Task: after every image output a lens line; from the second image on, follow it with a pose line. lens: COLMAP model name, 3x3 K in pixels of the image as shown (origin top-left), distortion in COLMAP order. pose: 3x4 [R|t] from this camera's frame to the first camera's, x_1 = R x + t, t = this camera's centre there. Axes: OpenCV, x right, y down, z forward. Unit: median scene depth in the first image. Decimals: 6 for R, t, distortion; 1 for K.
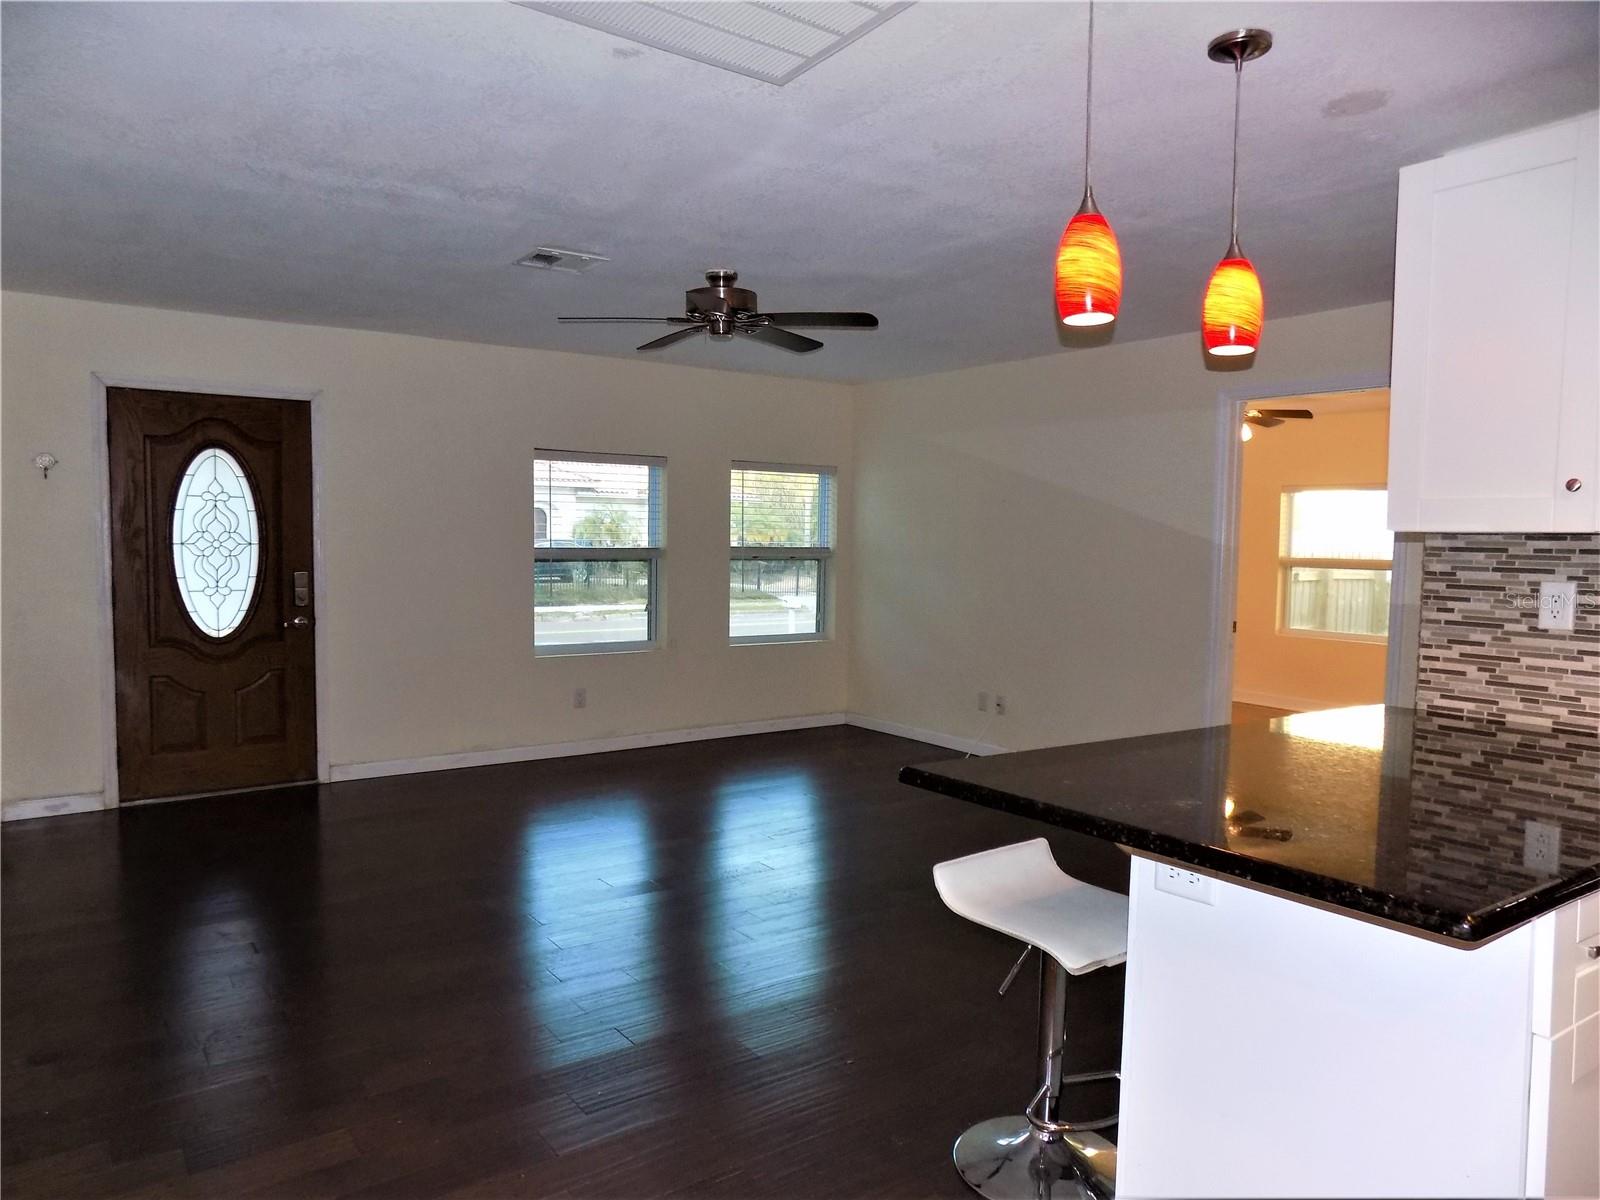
lens RADIAL K [[1090.8, 0, 863.5], [0, 1090.8, 600.6], [0, 0, 1]] dist [-0.063069, 0.062367]
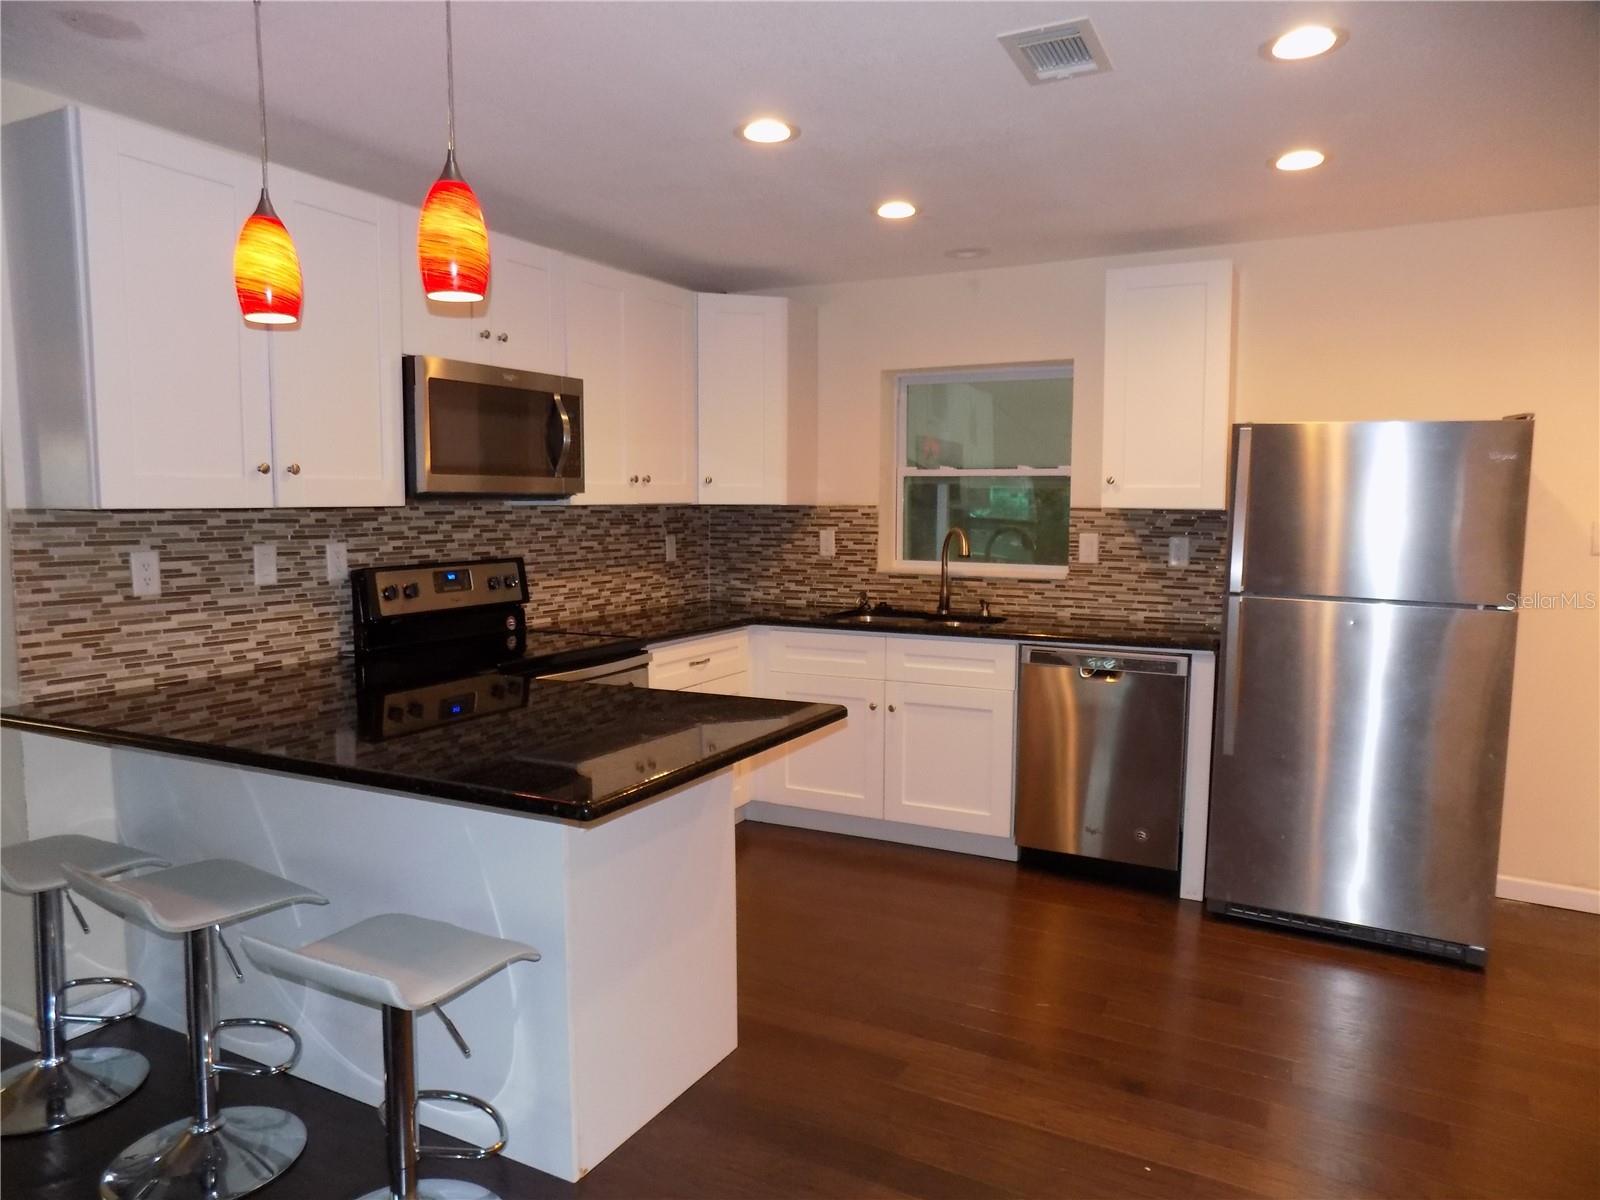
lens RADIAL K [[1090.8, 0, 805.7], [0, 1090.8, 603.2], [0, 0, 1]] dist [-0.063069, 0.062367]
pose [[-0.436724, -0.090299, 0.895052, -0.585015], [0.053622, 0.990567, 0.126099, -0.062874], [-0.897996, 0.103065, -0.427763, 0.818645]]
